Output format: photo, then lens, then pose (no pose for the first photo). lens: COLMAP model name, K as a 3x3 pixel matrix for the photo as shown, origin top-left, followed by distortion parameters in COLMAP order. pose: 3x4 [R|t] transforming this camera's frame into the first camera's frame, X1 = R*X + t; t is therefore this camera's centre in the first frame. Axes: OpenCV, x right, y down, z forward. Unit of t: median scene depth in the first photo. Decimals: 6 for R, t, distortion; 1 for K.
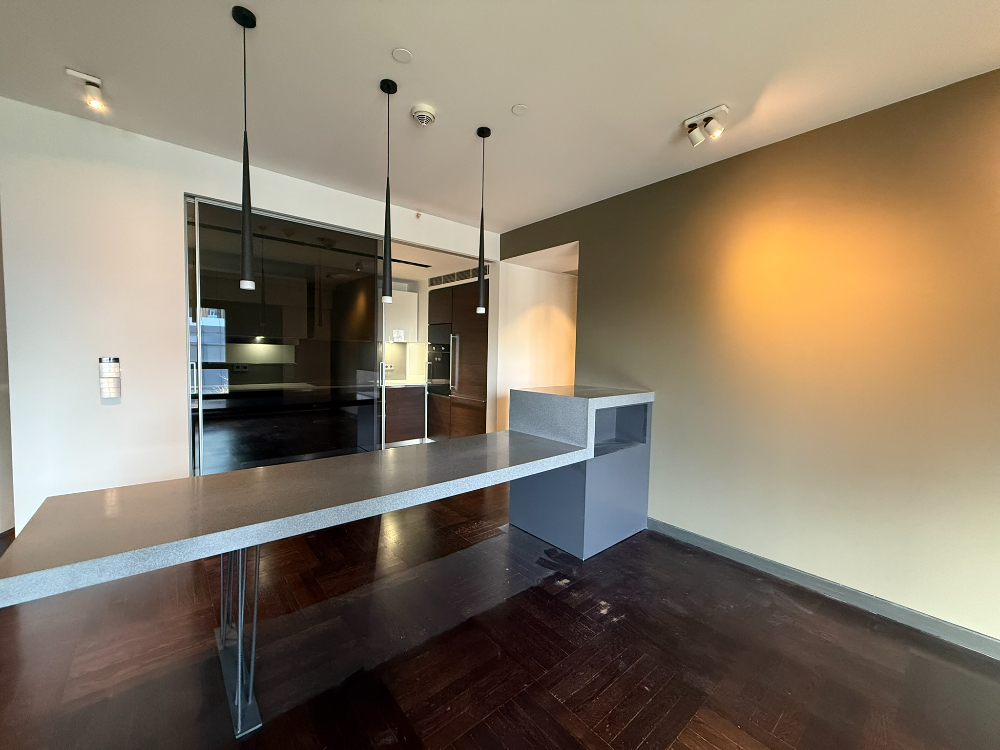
lens RADIAL K [[398.0, 0, 500.0], [0, 398.0, 375.0], [0, 0, 1]] dist [0.000273, -0.000114]
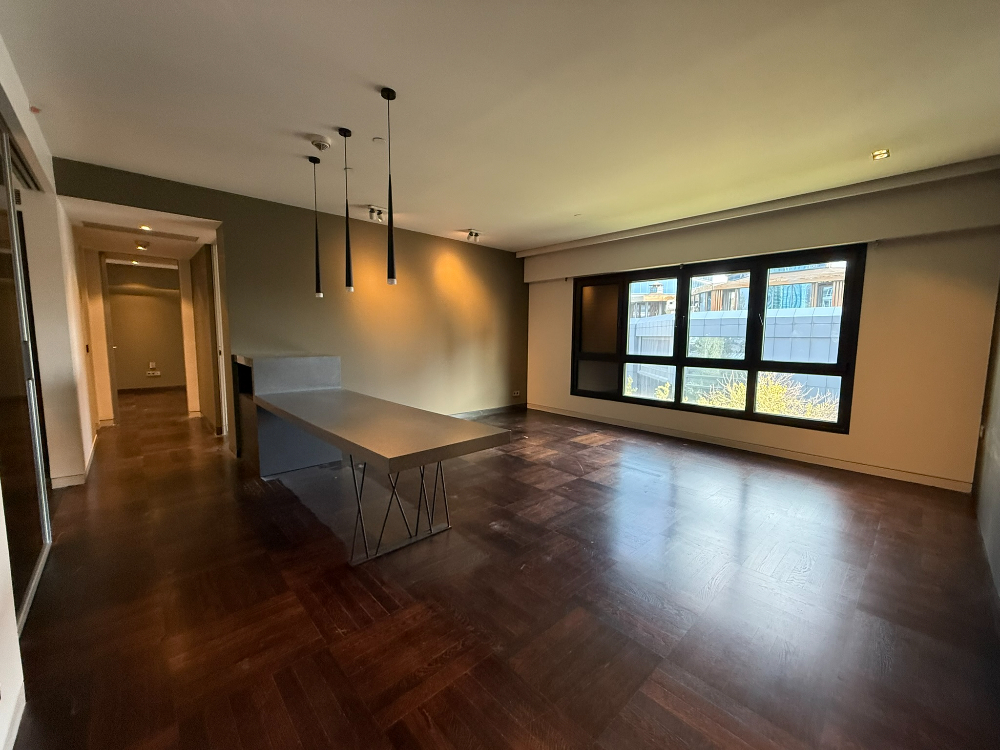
lens RADIAL K [[399.1, 0, 499.5], [0, 399.1, 375.0], [0, 0, 1]] dist [0.000159, 0.000193]
pose [[-0.047117, -0.122191, 0.991388, -0.968034], [0.045178, 0.991214, 0.124316, -0.023186], [-0.997867, 0.050646, -0.041183, 0.307145]]
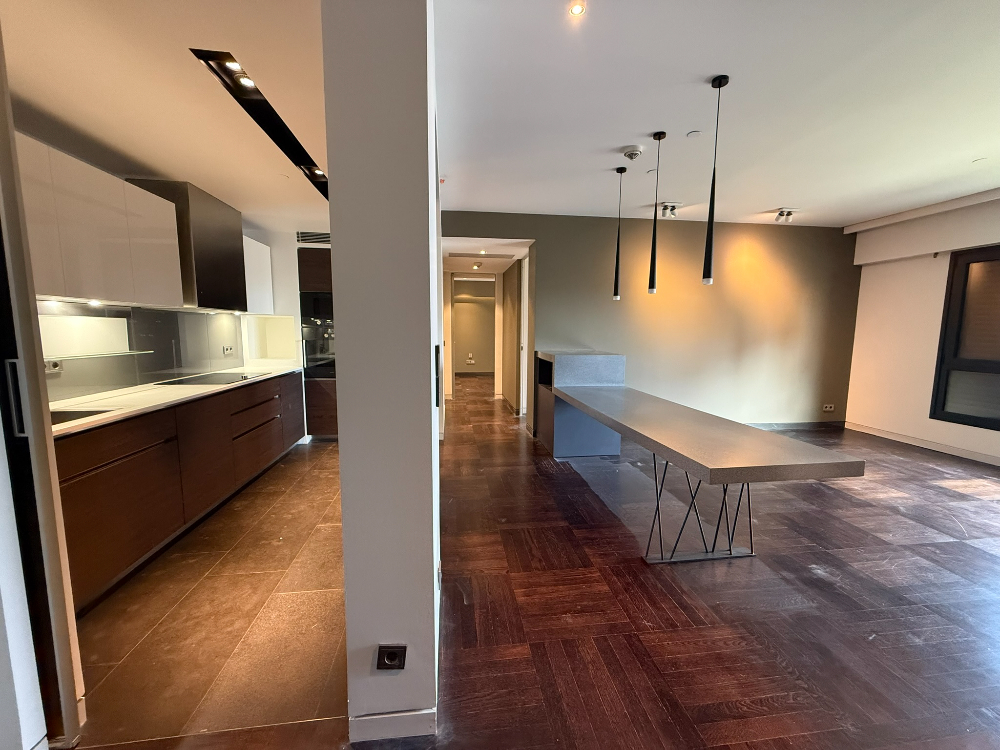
lens RADIAL K [[398.2, 0, 499.5], [0, 398.2, 375.1], [0, 0, 1]] dist [0.000181, 0.000151]
pose [[0.540995, -0.115726, 0.833026, -1.001479], [0.052852, 0.993208, 0.103655, -0.038168], [-0.839363, -0.012050, 0.543437, 0.381898]]
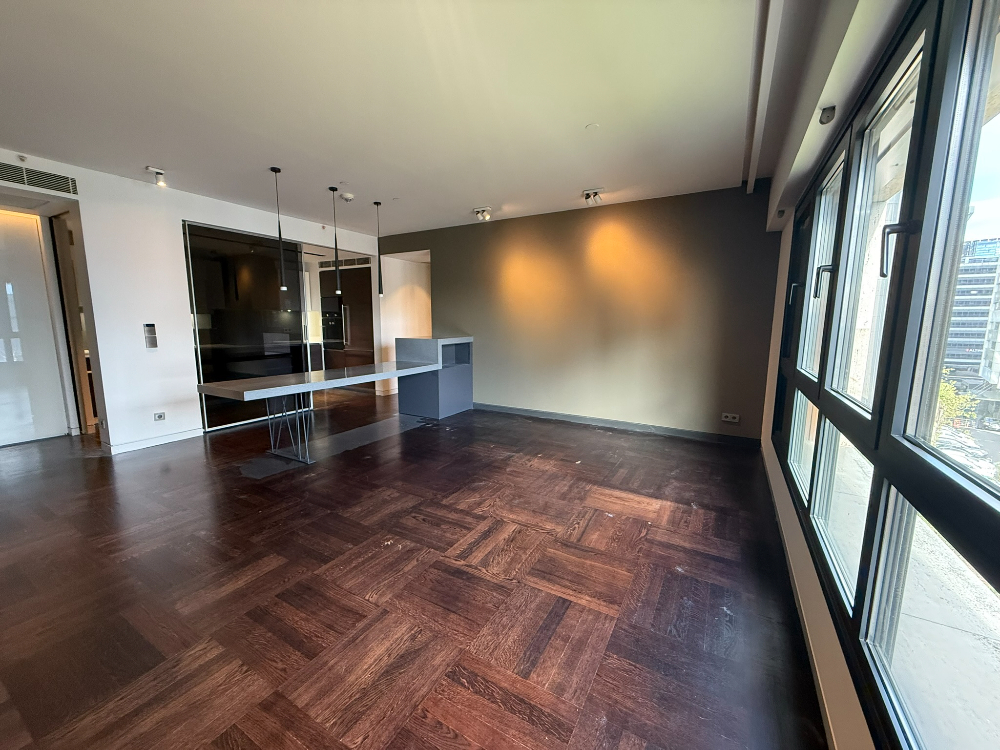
lens RADIAL K [[398.2, 0, 499.5], [0, 398.2, 375.1], [0, 0, 1]] dist [0.000181, 0.000151]
pose [[0.941894, -0.065212, 0.329518, -0.114677], [0.036124, 0.994950, 0.093645, 0.044676], [-0.333961, -0.076300, 0.939494, -0.725193]]
